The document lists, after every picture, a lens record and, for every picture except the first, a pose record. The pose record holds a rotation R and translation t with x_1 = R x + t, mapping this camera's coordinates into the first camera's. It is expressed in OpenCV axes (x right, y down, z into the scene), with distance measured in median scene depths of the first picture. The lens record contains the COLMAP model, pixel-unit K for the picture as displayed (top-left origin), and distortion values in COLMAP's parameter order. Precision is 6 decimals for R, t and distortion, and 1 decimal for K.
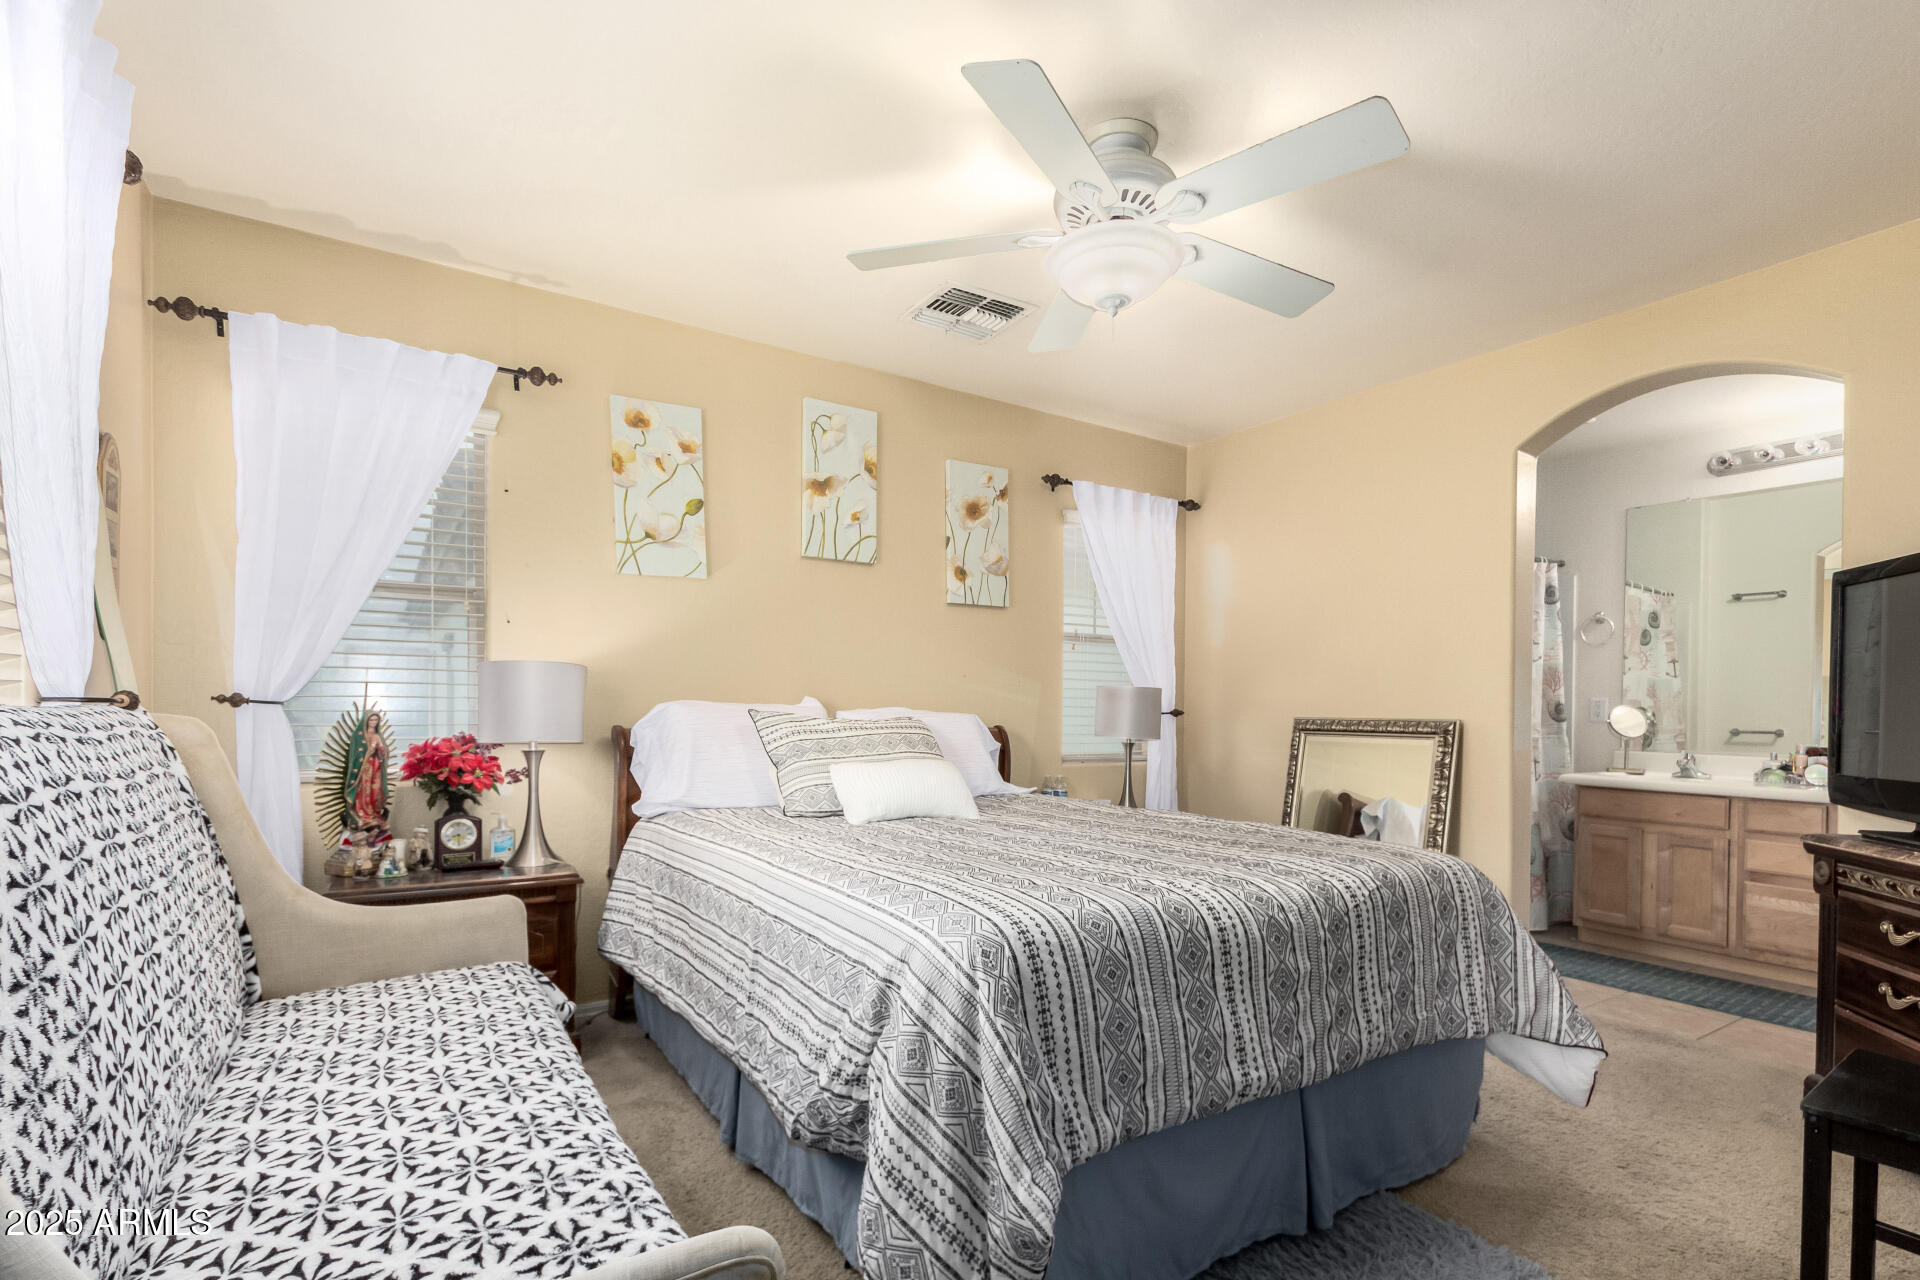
lens RADIAL K [[896.4, 0, 1000.3], [0, 896.4, 711.3], [0, 0, 1]] dist [0.009904, -0.001711]
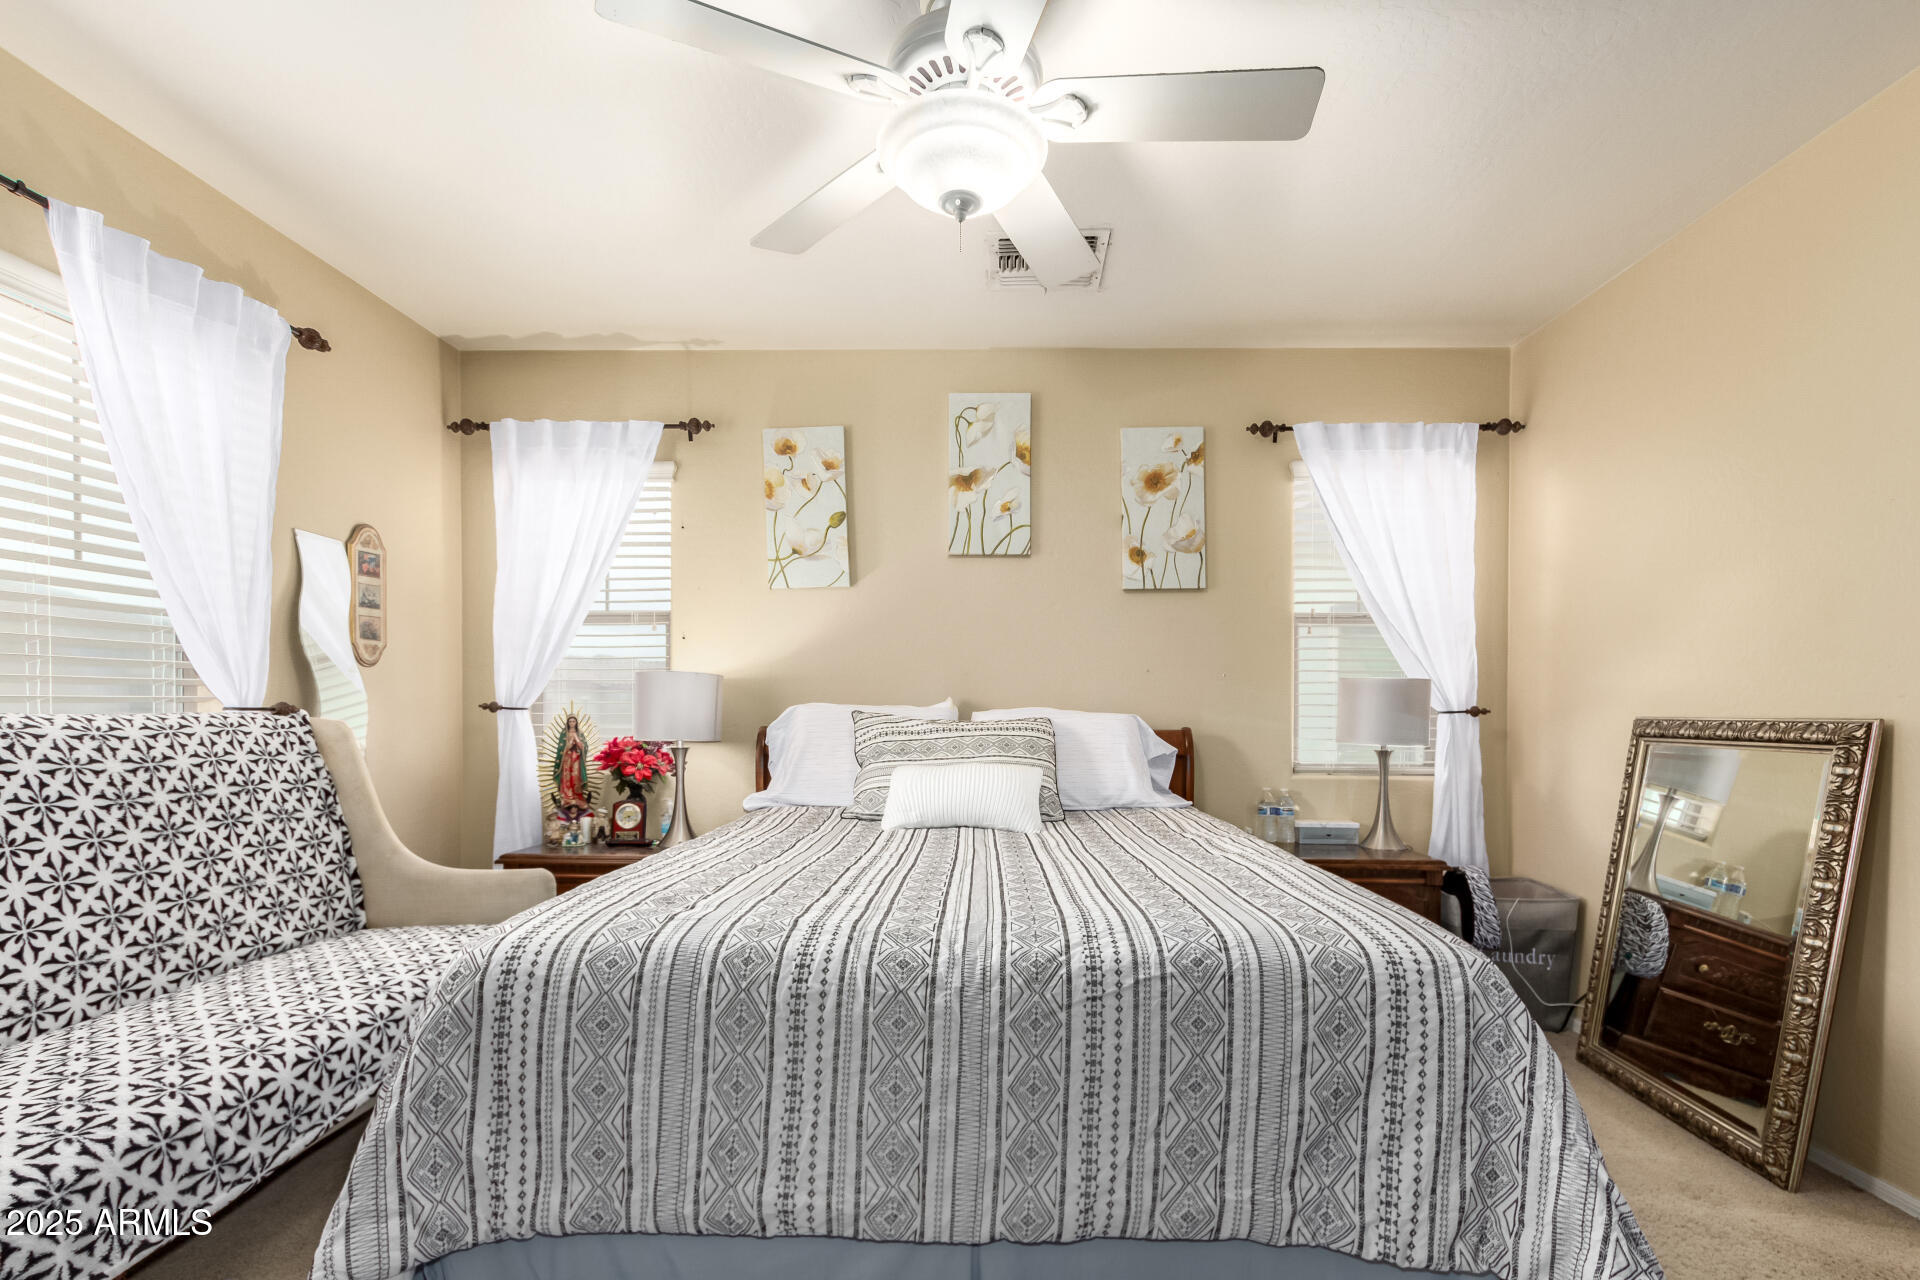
lens RADIAL K [[896.4, 0, 977.6], [0, 896.4, 706.9], [0, 0, 1]] dist [0.009904, -0.001711]
pose [[0.824962, -0.010484, -0.565091, 0.362871], [0.006436, 0.999937, -0.009156, 0.003137], [0.565152, 0.003916, 0.824978, 0.207486]]
